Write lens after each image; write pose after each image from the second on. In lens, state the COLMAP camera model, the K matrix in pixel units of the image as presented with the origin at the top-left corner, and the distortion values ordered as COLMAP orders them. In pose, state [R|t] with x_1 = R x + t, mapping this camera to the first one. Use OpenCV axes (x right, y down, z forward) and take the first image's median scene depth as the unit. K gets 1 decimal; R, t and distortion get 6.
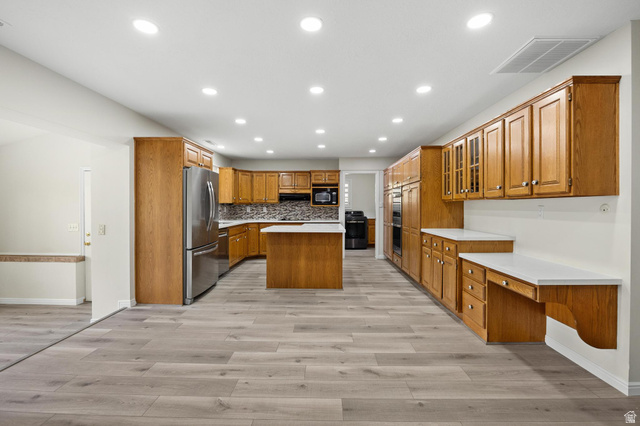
lens RADIAL K [[283.9, 0, 321.1], [0, 283.9, 209.1], [0, 0, 1]] dist [-0.013467, -0.000047]
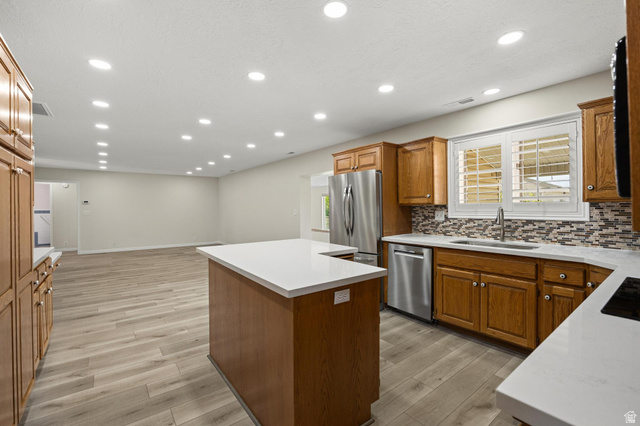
lens RADIAL K [[283.9, 0, 314.8], [0, 283.9, 208.7], [0, 0, 1]] dist [-0.013467, -0.000047]
pose [[-0.793070, -0.005718, -0.609104, 0.255176], [-0.005487, 0.999982, -0.002243, -0.013112], [0.609106, 0.001564, -0.793087, 1.570910]]
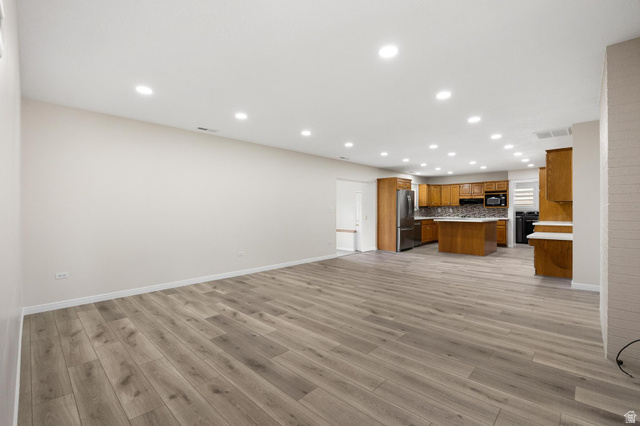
lens RADIAL K [[283.9, 0, 317.3], [0, 283.9, 214.4], [0, 0, 1]] dist [-0.013467, -0.000047]
pose [[0.734940, 0.006705, -0.678099, 0.478540], [-0.001769, 0.999967, 0.007969, 0.021022], [0.678130, -0.004657, 0.734927, -0.894356]]
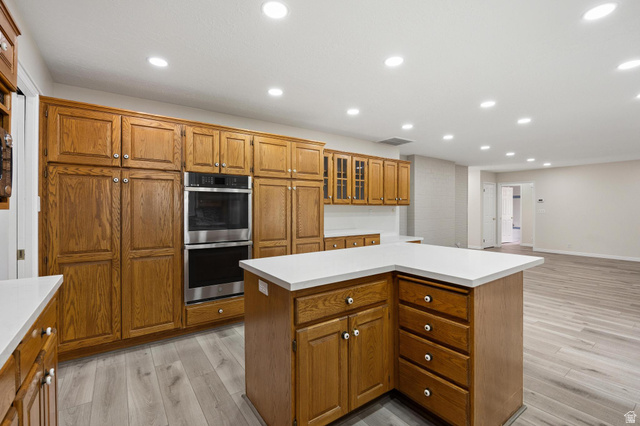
lens RADIAL K [[283.9, 0, 319.0], [0, 283.9, 209.3], [0, 0, 1]] dist [-0.013467, -0.000047]
pose [[-0.591833, -0.003939, 0.806051, -0.347395], [0.005146, 0.999949, 0.008665, -0.018066], [-0.806044, 0.009276, -0.591783, 1.485159]]
